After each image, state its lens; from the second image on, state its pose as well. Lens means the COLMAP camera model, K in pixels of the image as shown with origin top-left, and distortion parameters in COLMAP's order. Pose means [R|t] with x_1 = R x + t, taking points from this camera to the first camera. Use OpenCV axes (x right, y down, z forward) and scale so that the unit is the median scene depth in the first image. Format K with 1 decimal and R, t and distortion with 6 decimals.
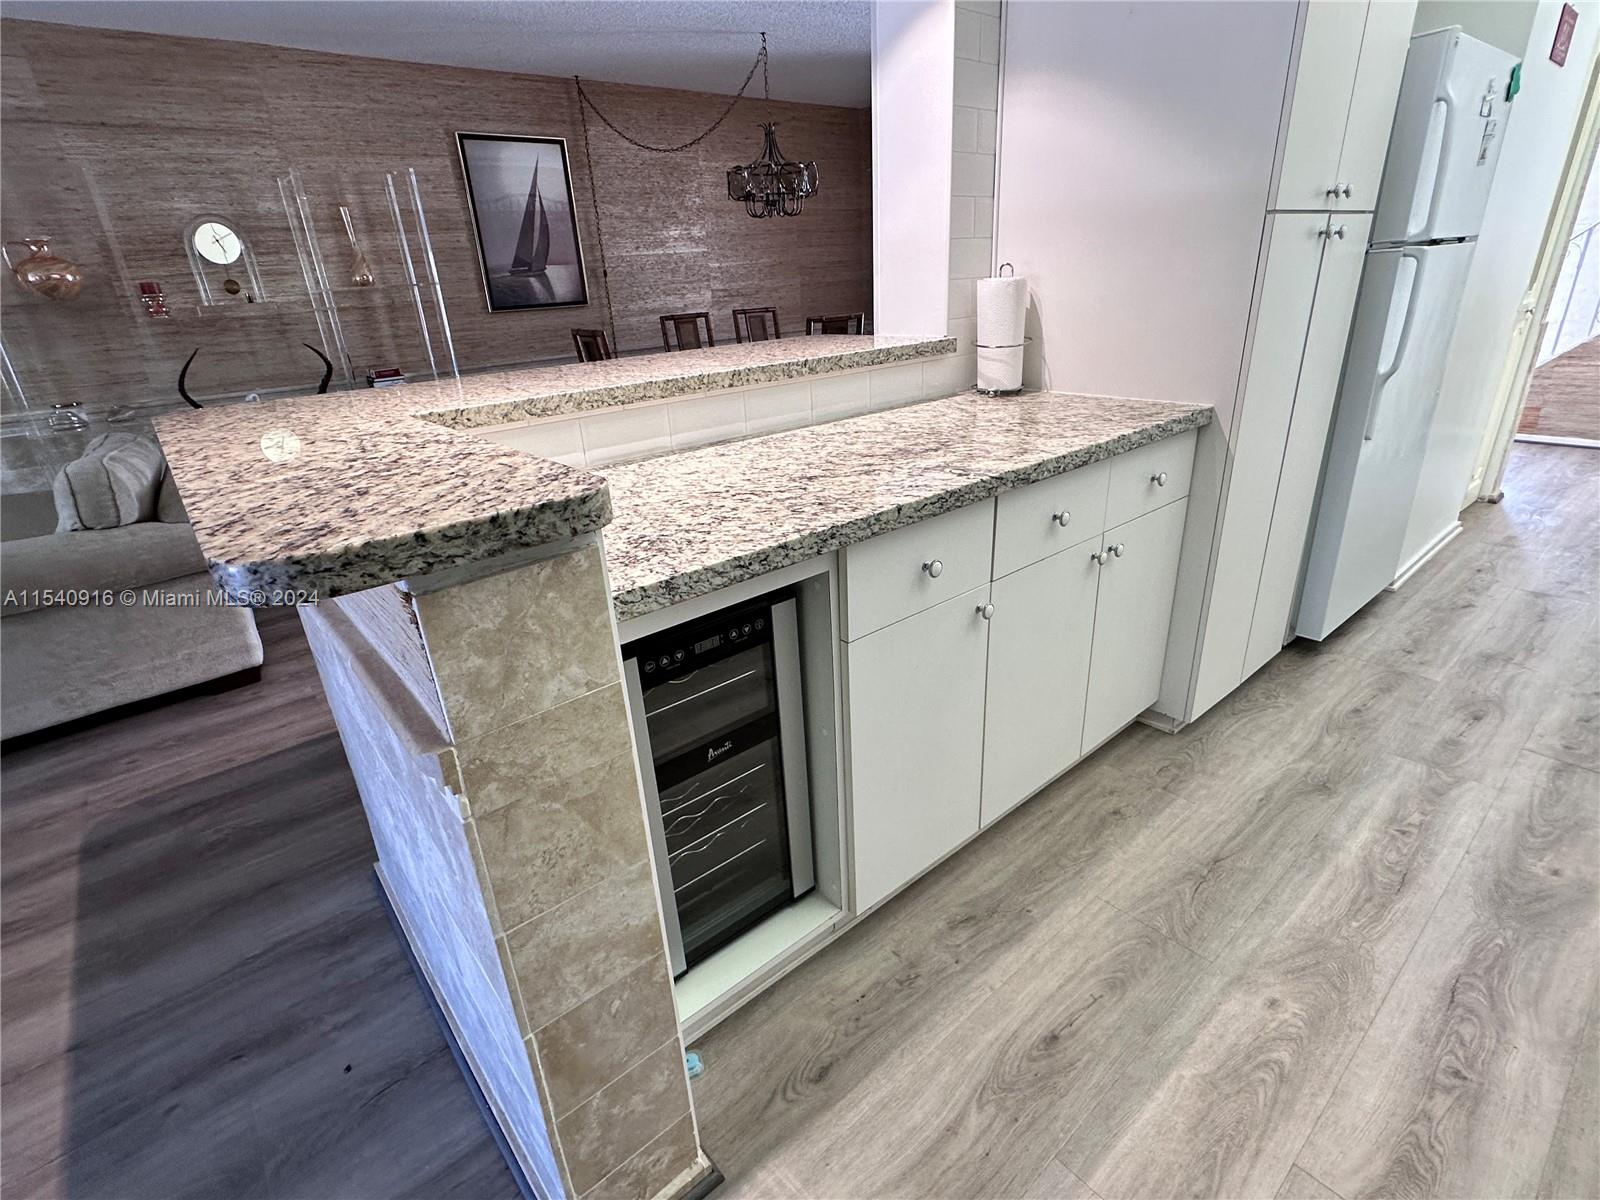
lens RADIAL K [[775.6, 0, 798.2], [0, 775.6, 603.5], [0, 0, 1]] dist [-0.003598, 0.000478]
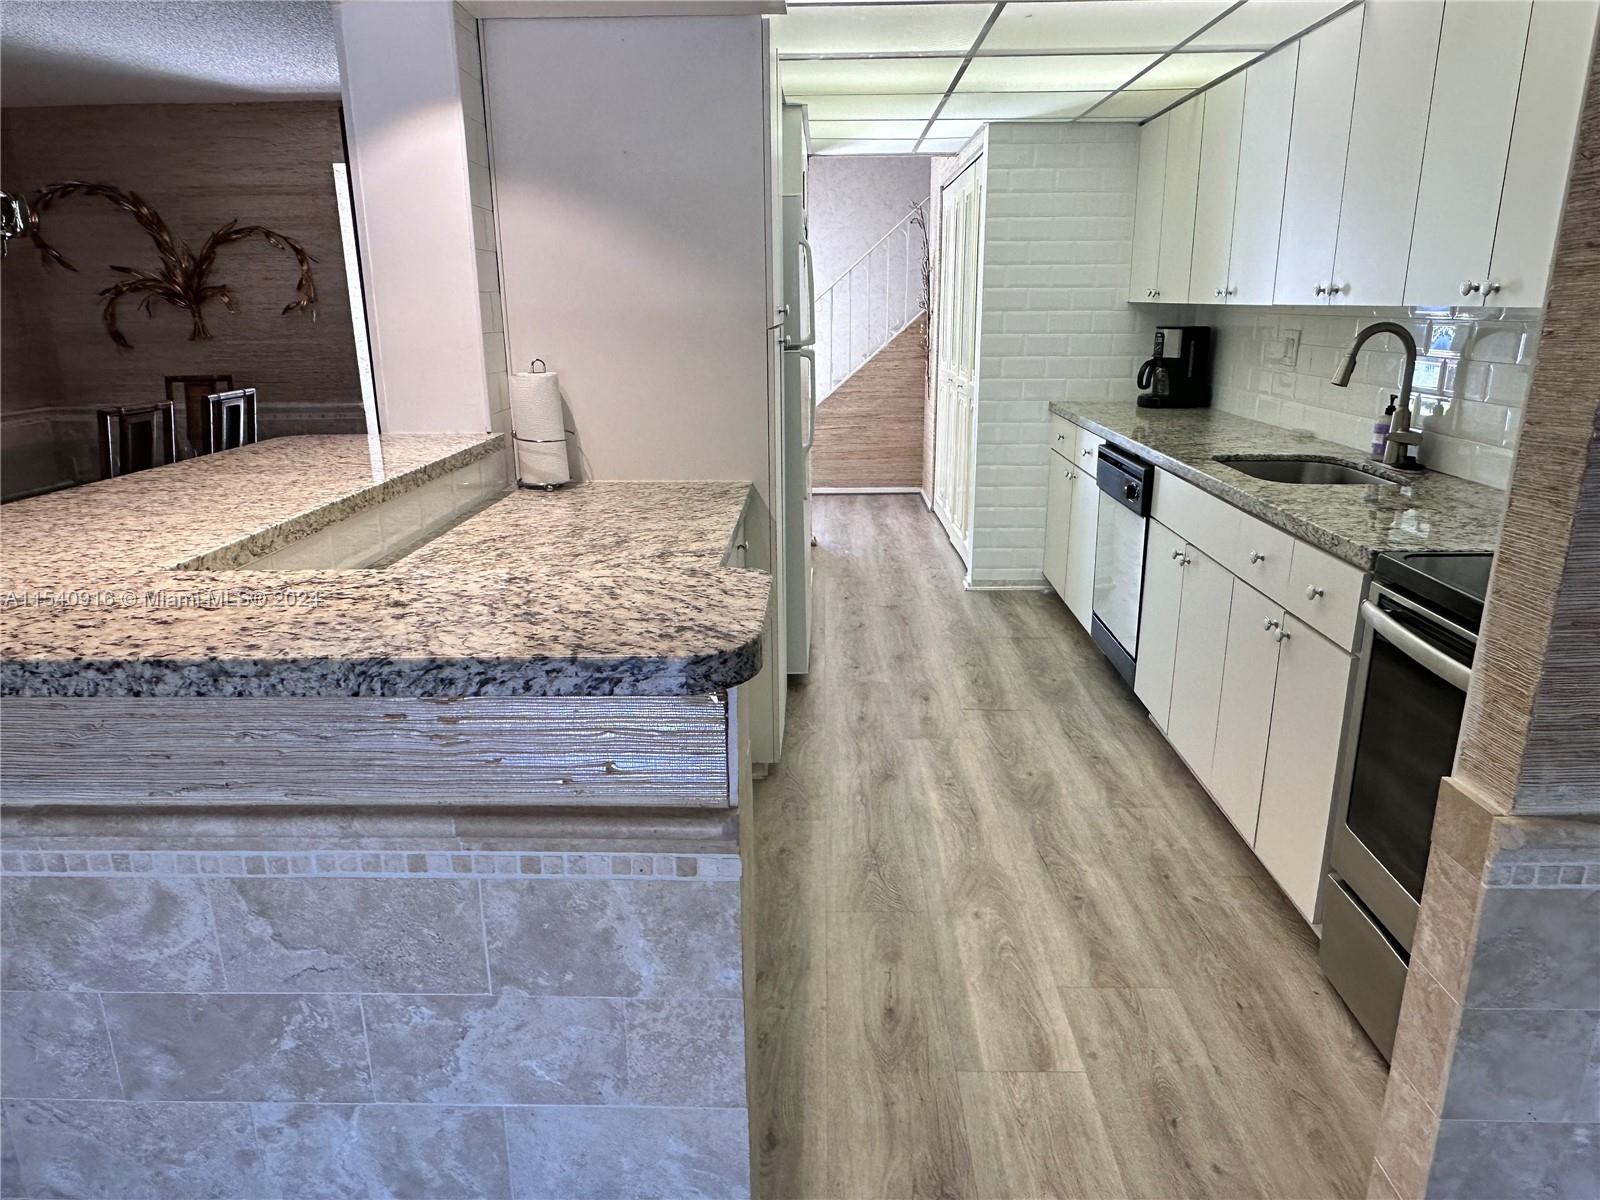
lens RADIAL K [[1034.0, 0, 787.0], [0, 1034.0, 611.0], [0, 0, 1]] dist [-0.005128, -0.004062]
pose [[0.668212, -0.167177, 0.724944, -0.702861], [0.267167, 0.963349, -0.024104, -0.018785], [-0.694345, 0.209787, 0.688386, -0.076747]]
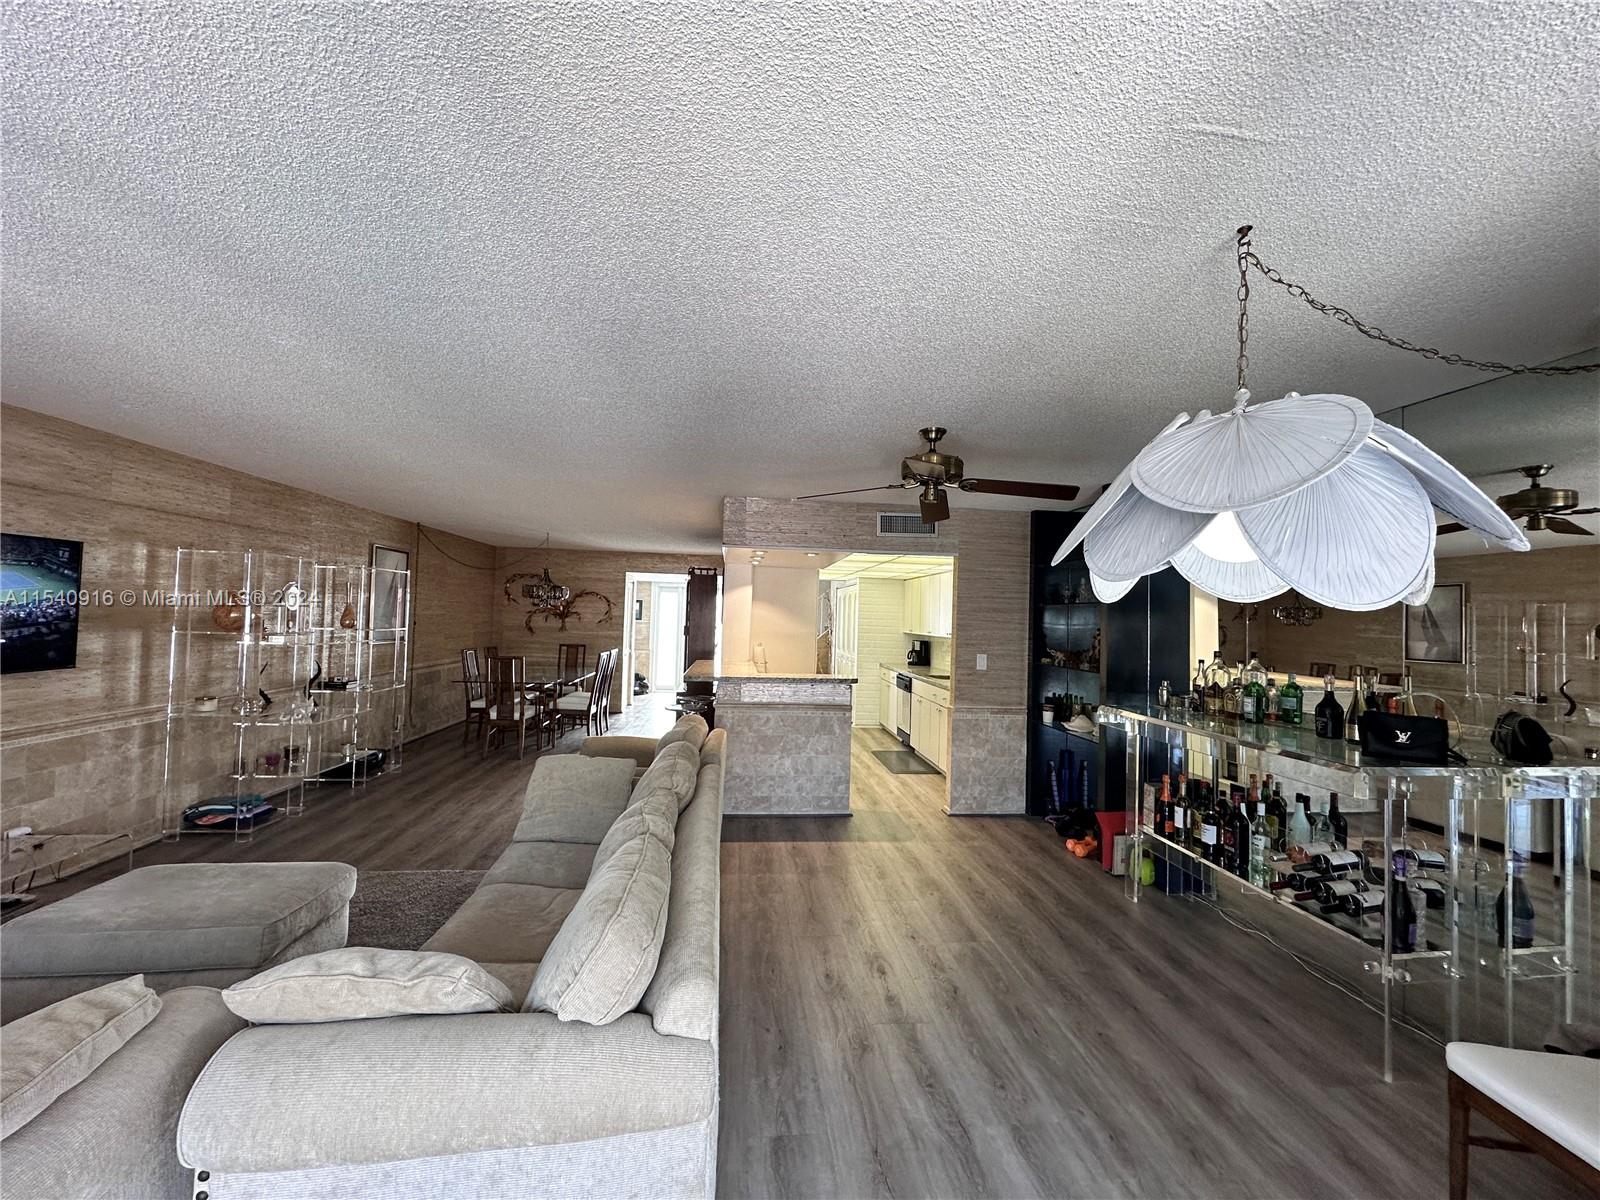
lens RADIAL K [[640.0, 0, 800.6], [0, 640.0, 601.1], [0, 0, 1]] dist [-0.003762, 0.000963]
pose [[0.554637, 0.093034, 0.826875, -3.092930], [0.267756, 0.920921, -0.283216, 0.450023], [-0.787836, 0.378483, 0.485866, -1.094822]]
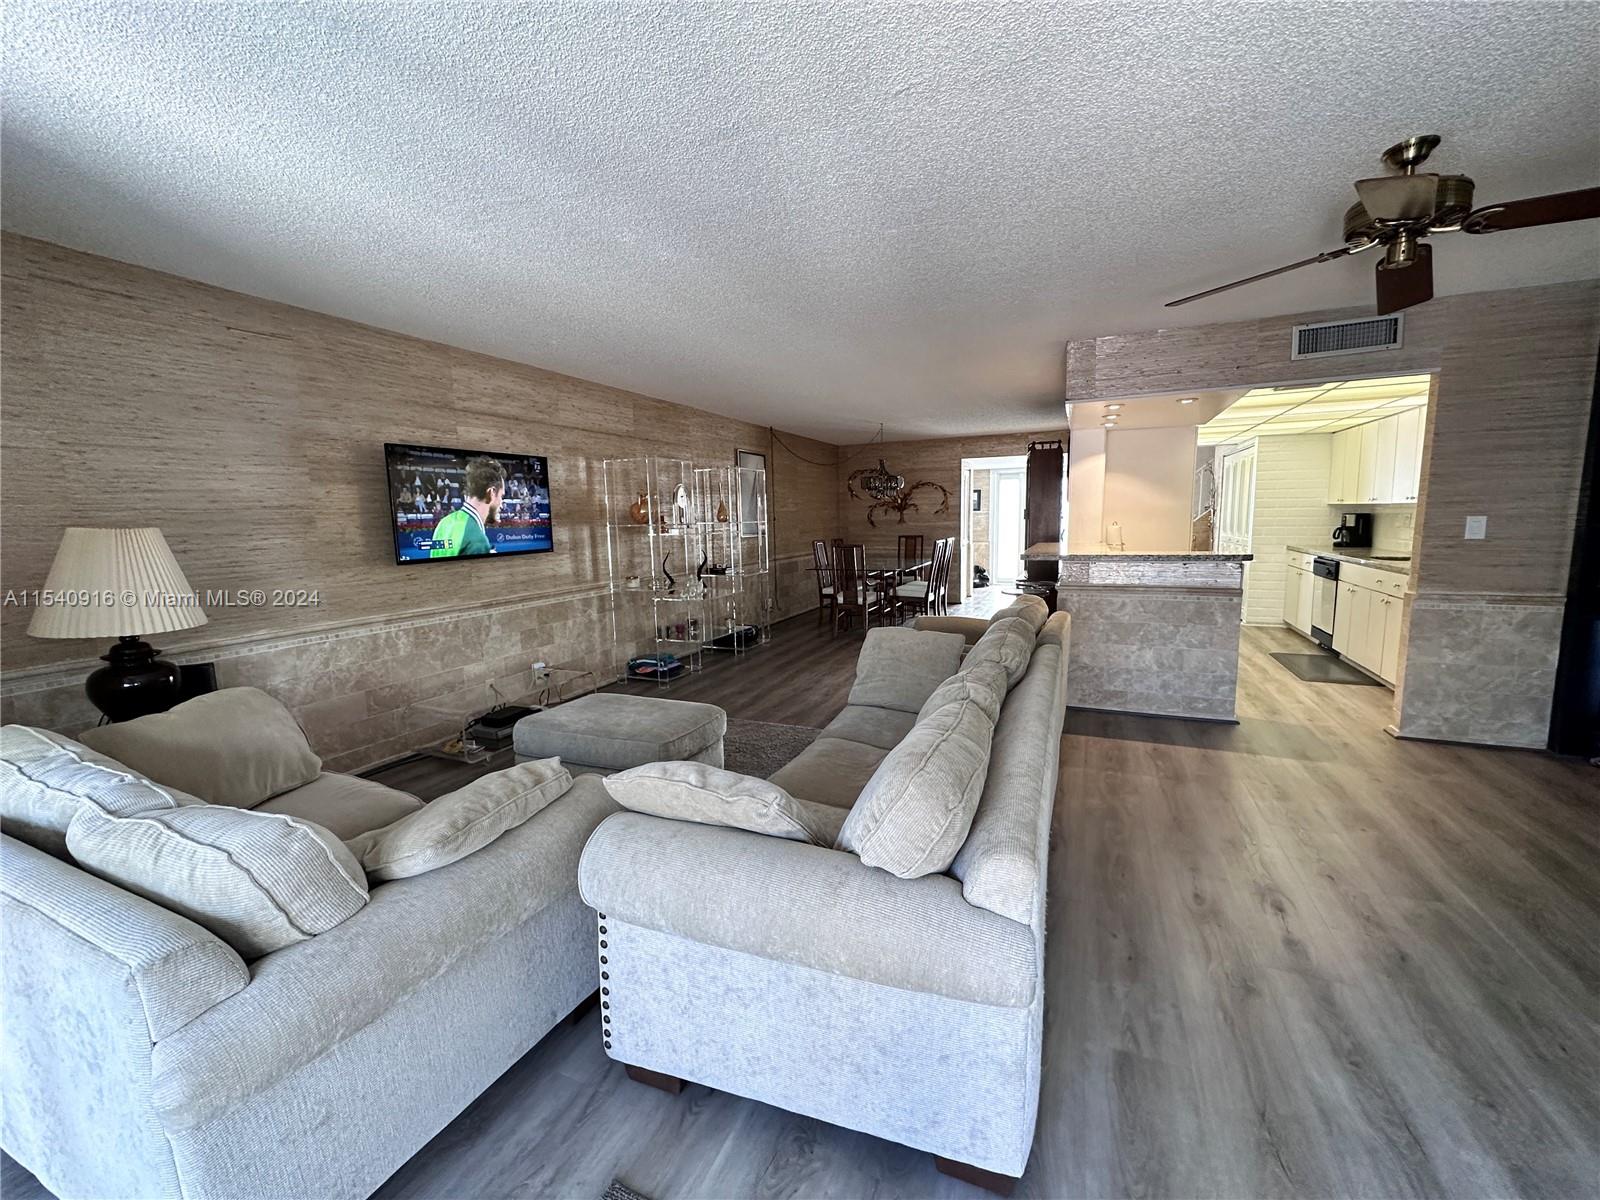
lens RADIAL K [[640.0, 0, 798.0], [0, 640.0, 600.2], [0, 0, 1]] dist [-0.003762, 0.000963]
pose [[0.898192, -0.023296, 0.438985, -2.937979], [0.147204, 0.956884, -0.250408, 0.508749], [-0.414224, 0.289535, 0.862895, -0.979683]]
